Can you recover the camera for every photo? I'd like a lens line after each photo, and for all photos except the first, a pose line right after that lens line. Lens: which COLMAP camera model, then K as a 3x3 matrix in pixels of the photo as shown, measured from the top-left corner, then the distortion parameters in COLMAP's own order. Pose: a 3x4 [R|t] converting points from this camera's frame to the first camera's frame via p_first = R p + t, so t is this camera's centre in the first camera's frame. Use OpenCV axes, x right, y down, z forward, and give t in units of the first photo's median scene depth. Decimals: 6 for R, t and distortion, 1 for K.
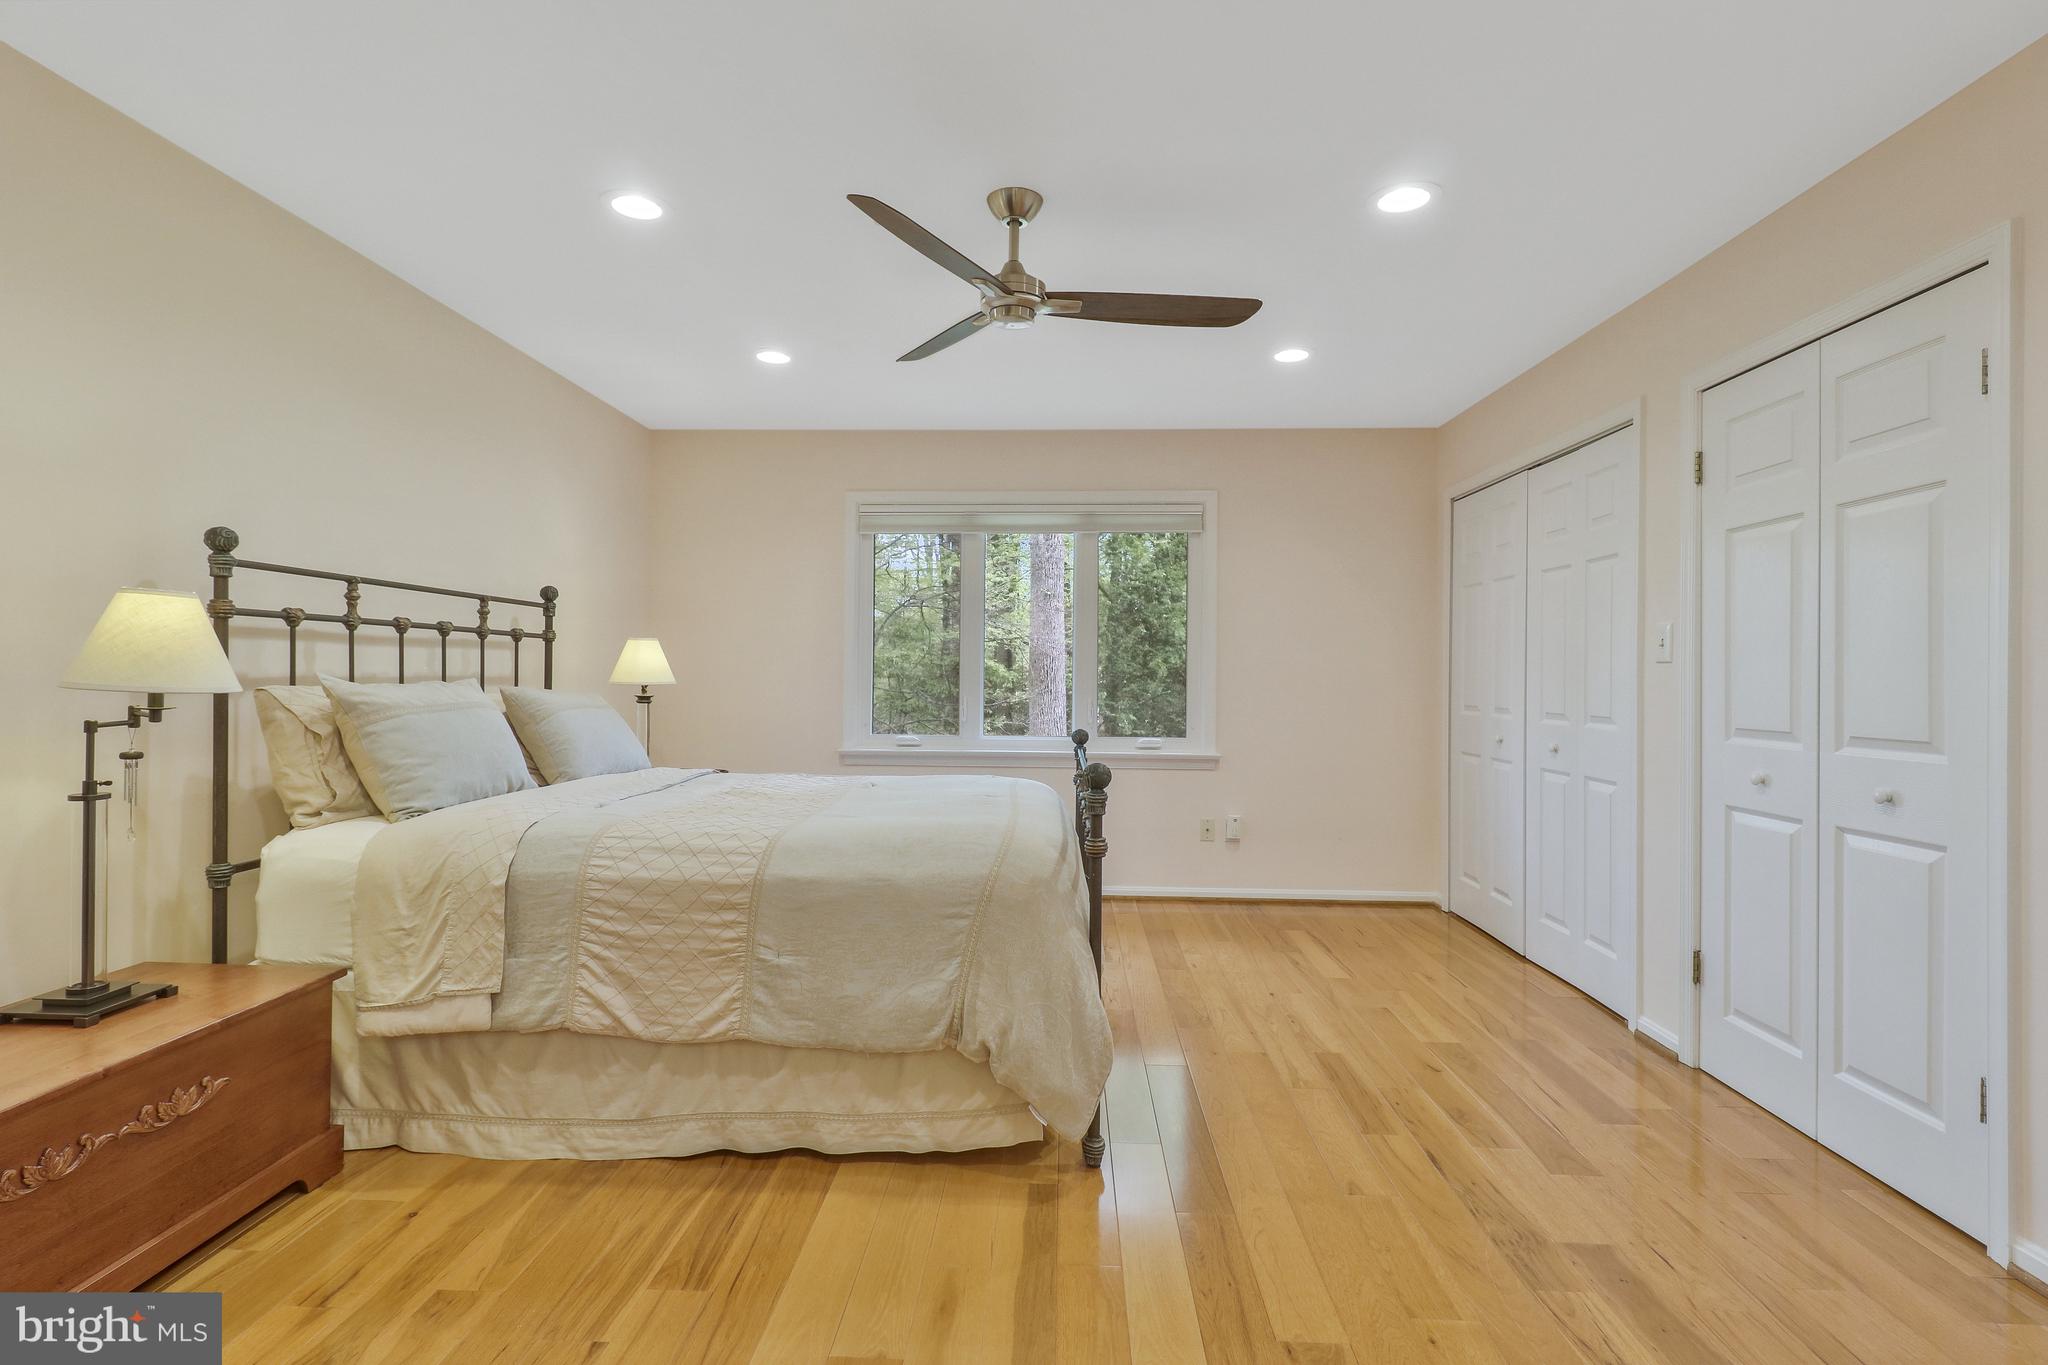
lens RADIAL K [[958.3, 0, 1018.3], [0, 958.3, 674.2], [0, 0, 1]] dist [-0.000574, 0.000501]
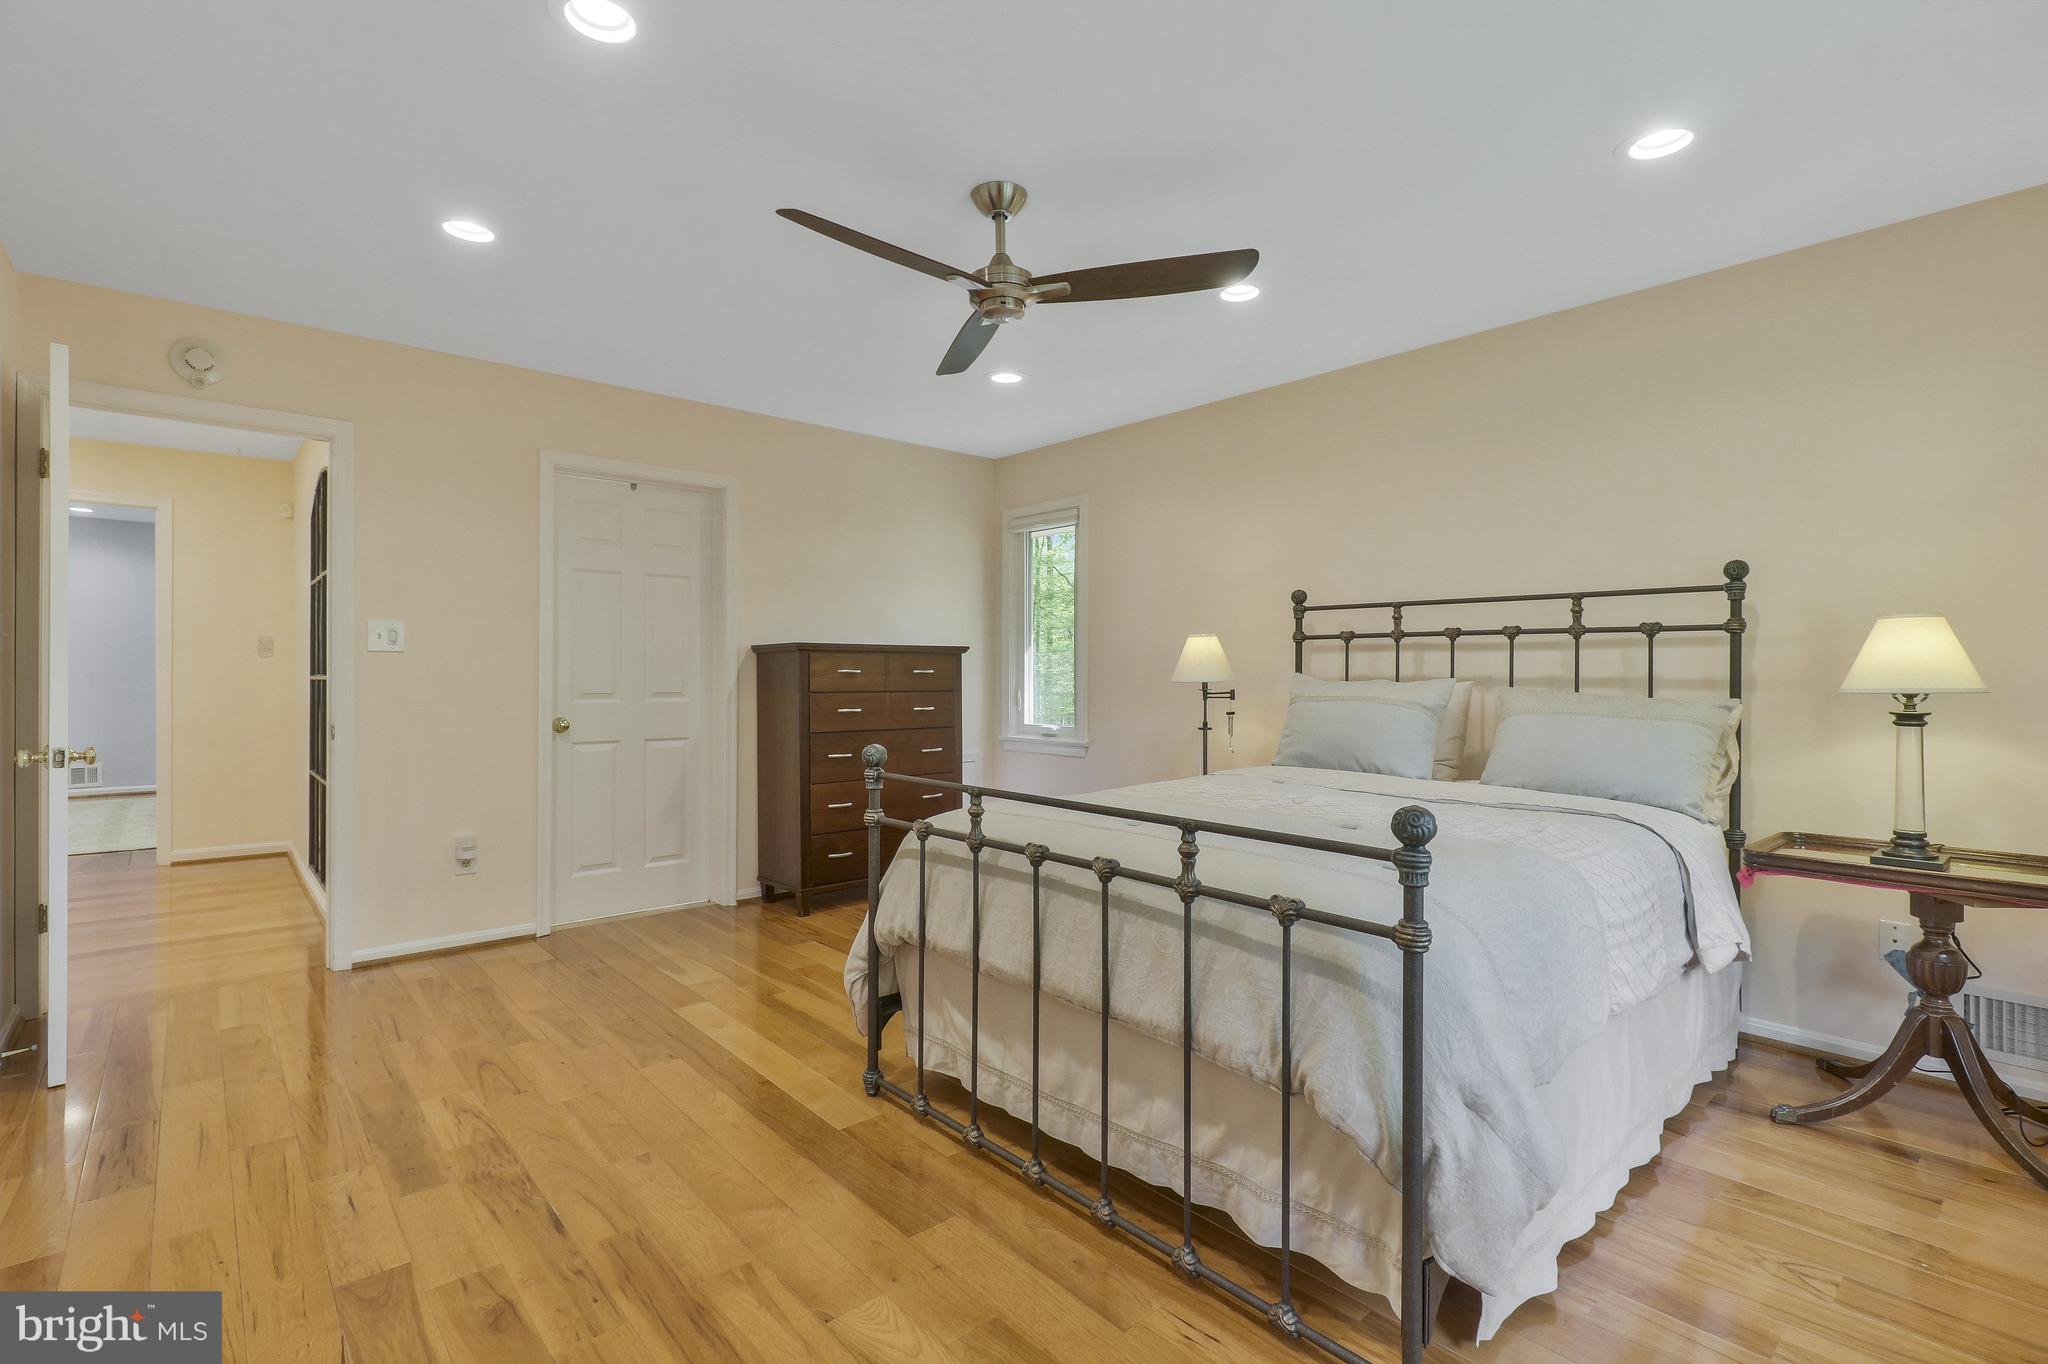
lens RADIAL K [[958.3, 0, 1015.1], [0, 958.3, 679.1], [0, 0, 1]] dist [-0.000574, 0.000501]
pose [[-0.723921, -0.009156, -0.689822, 0.624096], [-0.011888, 0.999929, -0.000796, 0.013395], [0.689780, 0.007624, -0.723979, 1.618596]]
